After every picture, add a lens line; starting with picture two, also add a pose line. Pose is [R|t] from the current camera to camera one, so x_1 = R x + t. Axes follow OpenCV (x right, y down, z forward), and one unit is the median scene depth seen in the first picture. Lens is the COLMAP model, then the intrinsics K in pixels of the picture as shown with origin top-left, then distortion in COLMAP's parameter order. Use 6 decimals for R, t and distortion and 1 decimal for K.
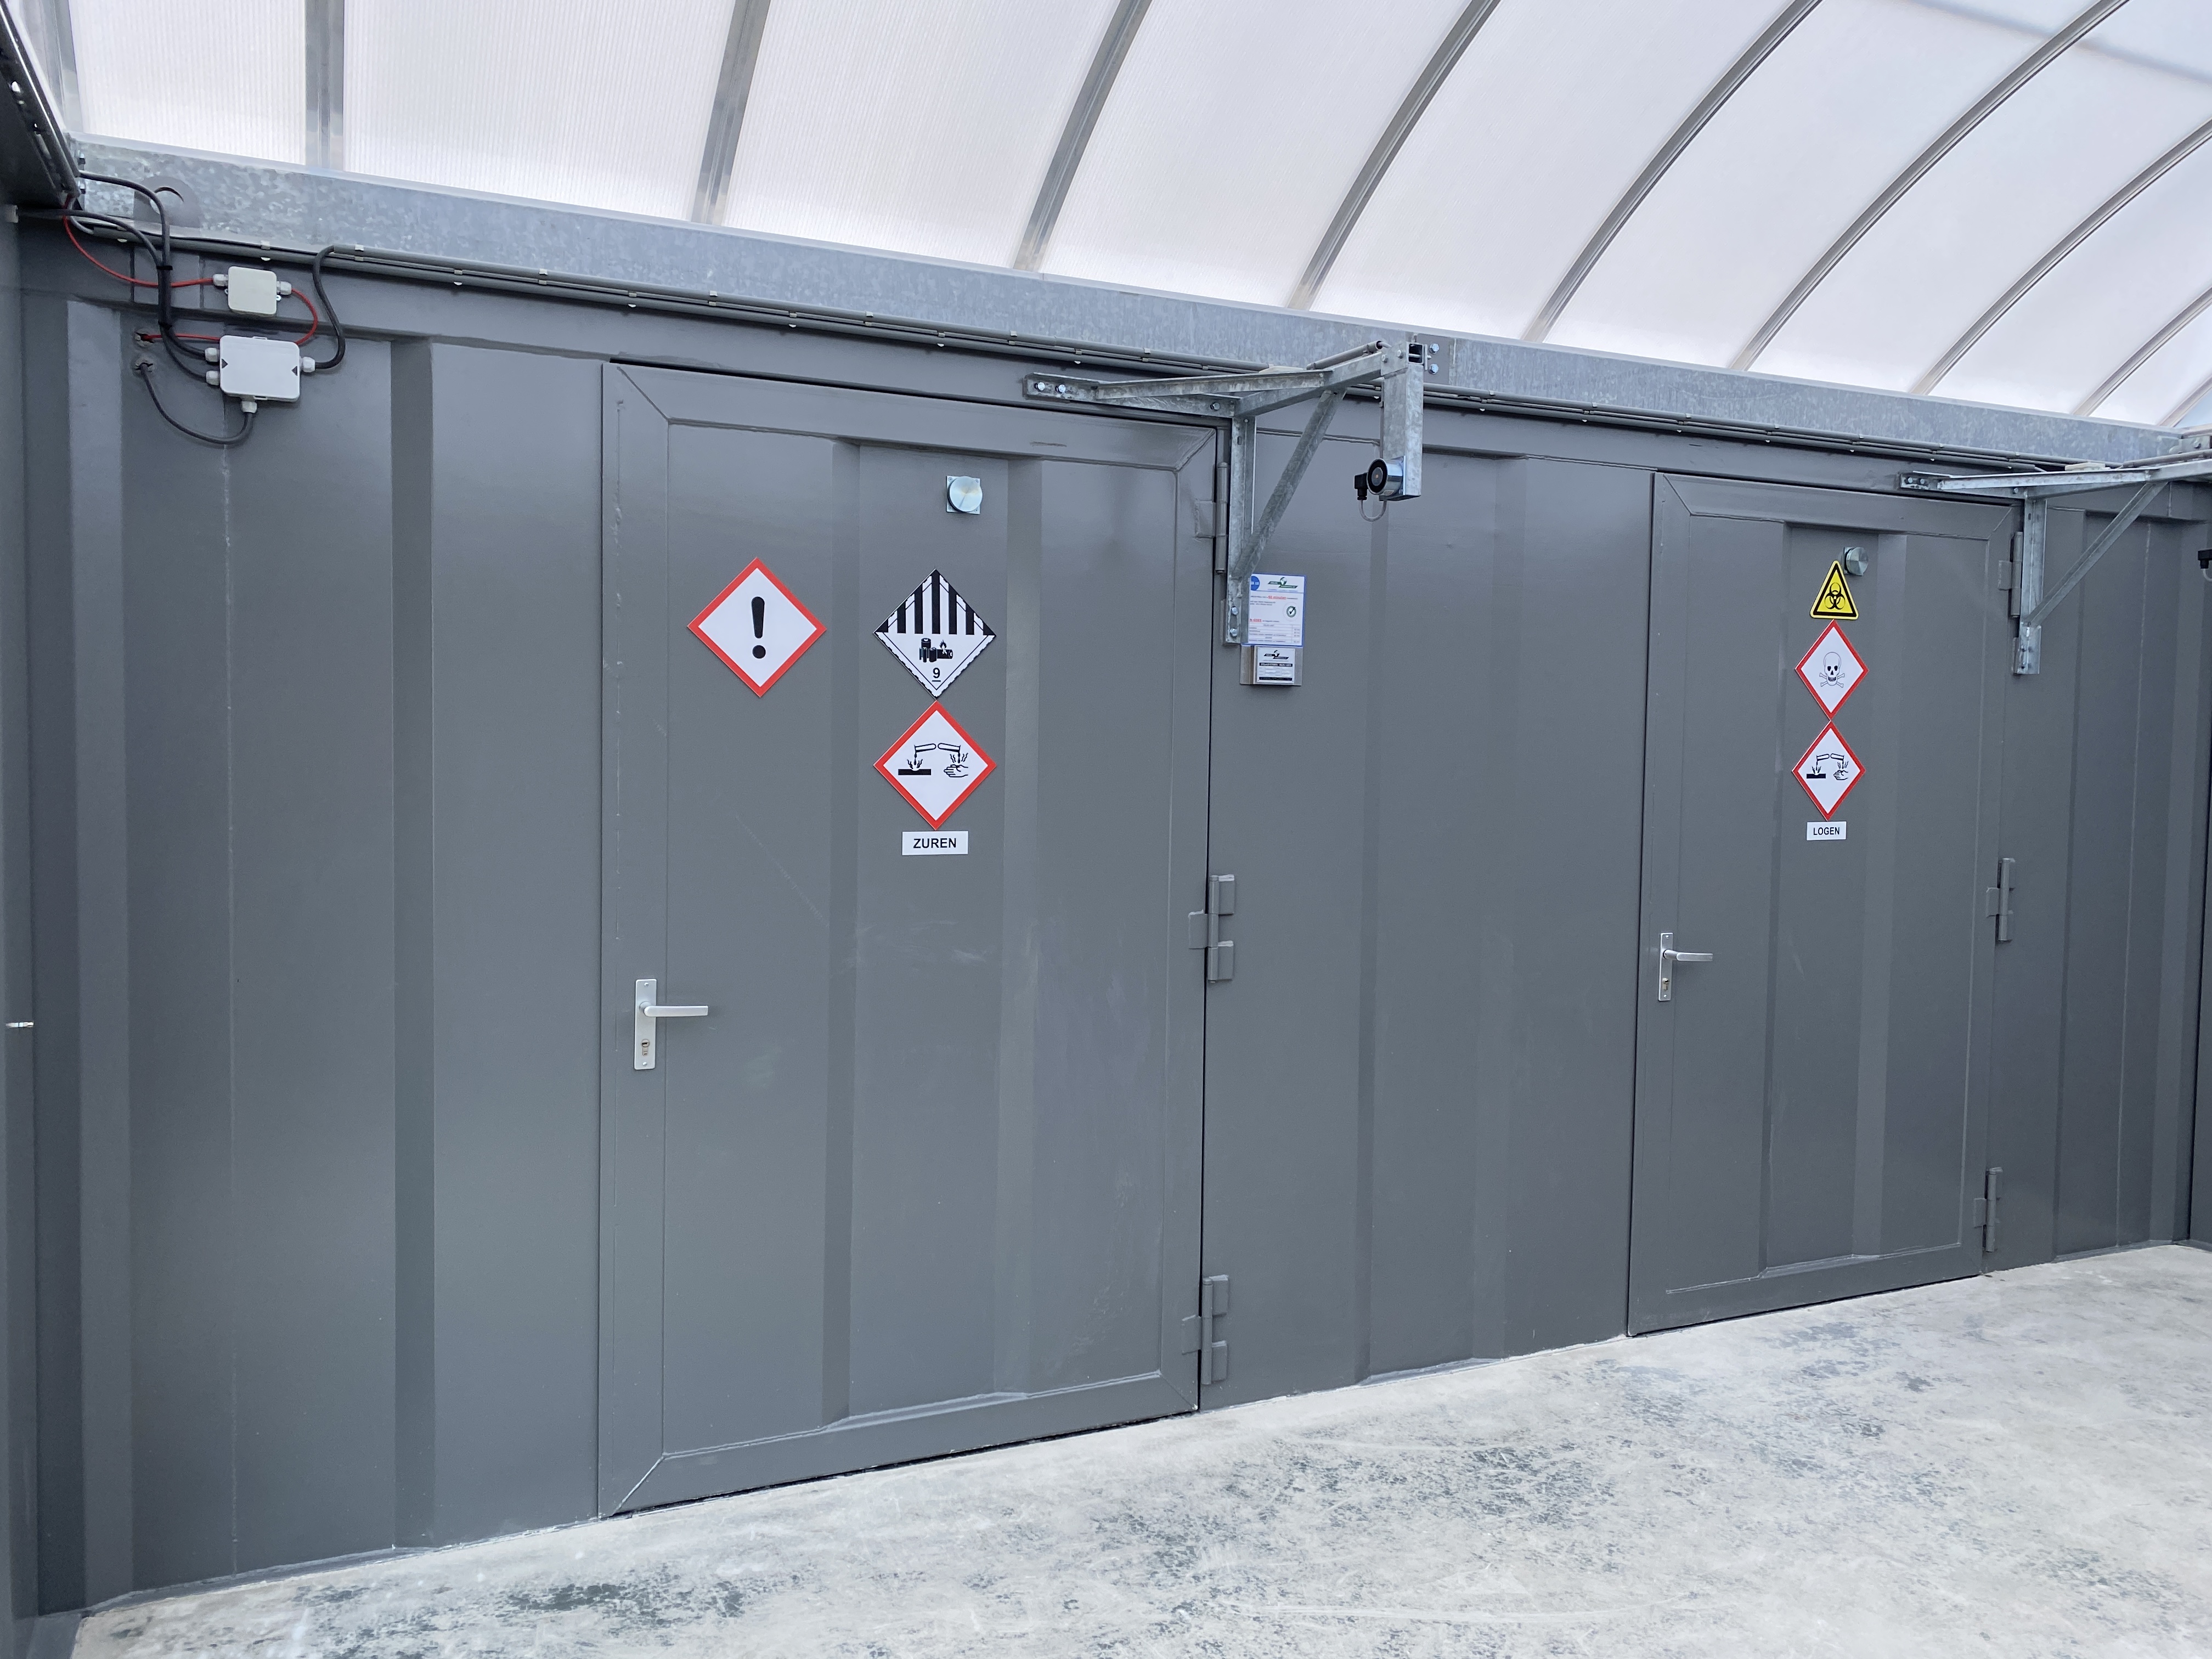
lens RADIAL K [[1668.3, 0, 1106.0], [0, 1668.3, 829.5], [0, 0, 1]] dist [0.117914, -0.200155]
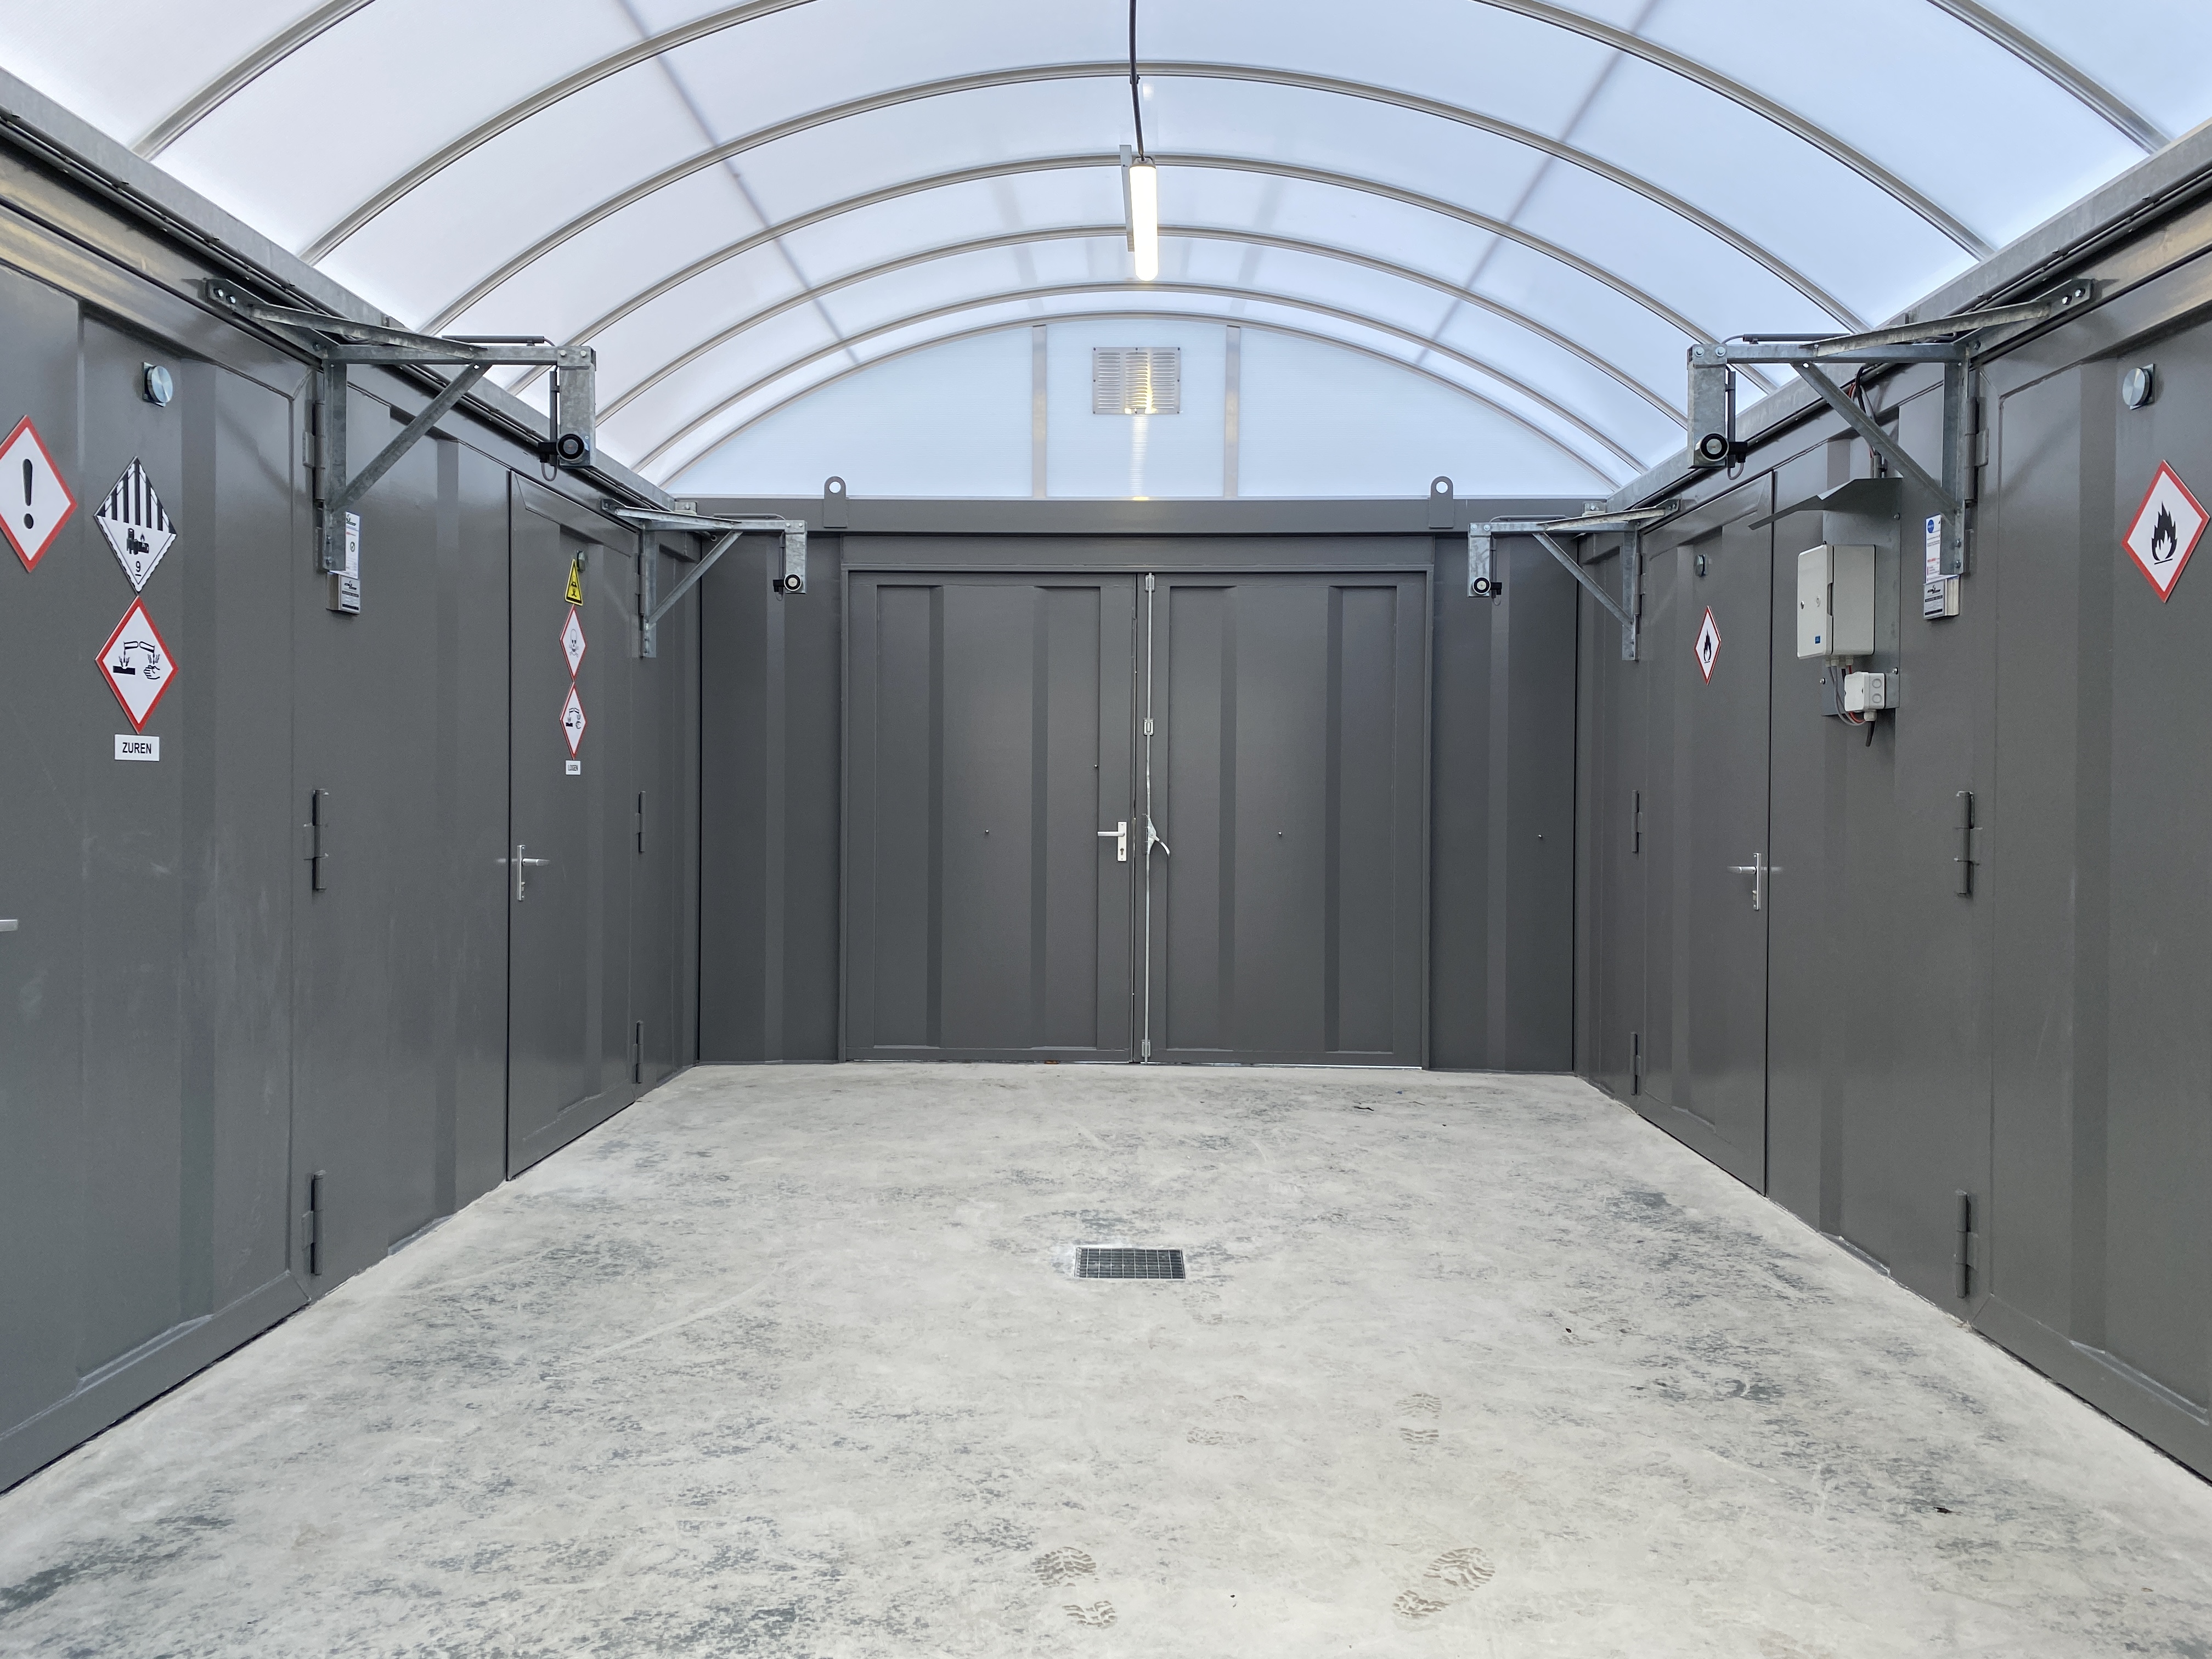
lens RADIAL K [[1688.4, 0, 1106.0], [0, 1688.4, 829.5], [0, 0, 1]] dist [0.029222, 0.005467]
pose [[0.433508, -0.029261, 0.900674, -0.734507], [0.044672, 0.998942, 0.010952, 0.068136], [-0.900042, 0.035487, 0.434357, 0.096442]]
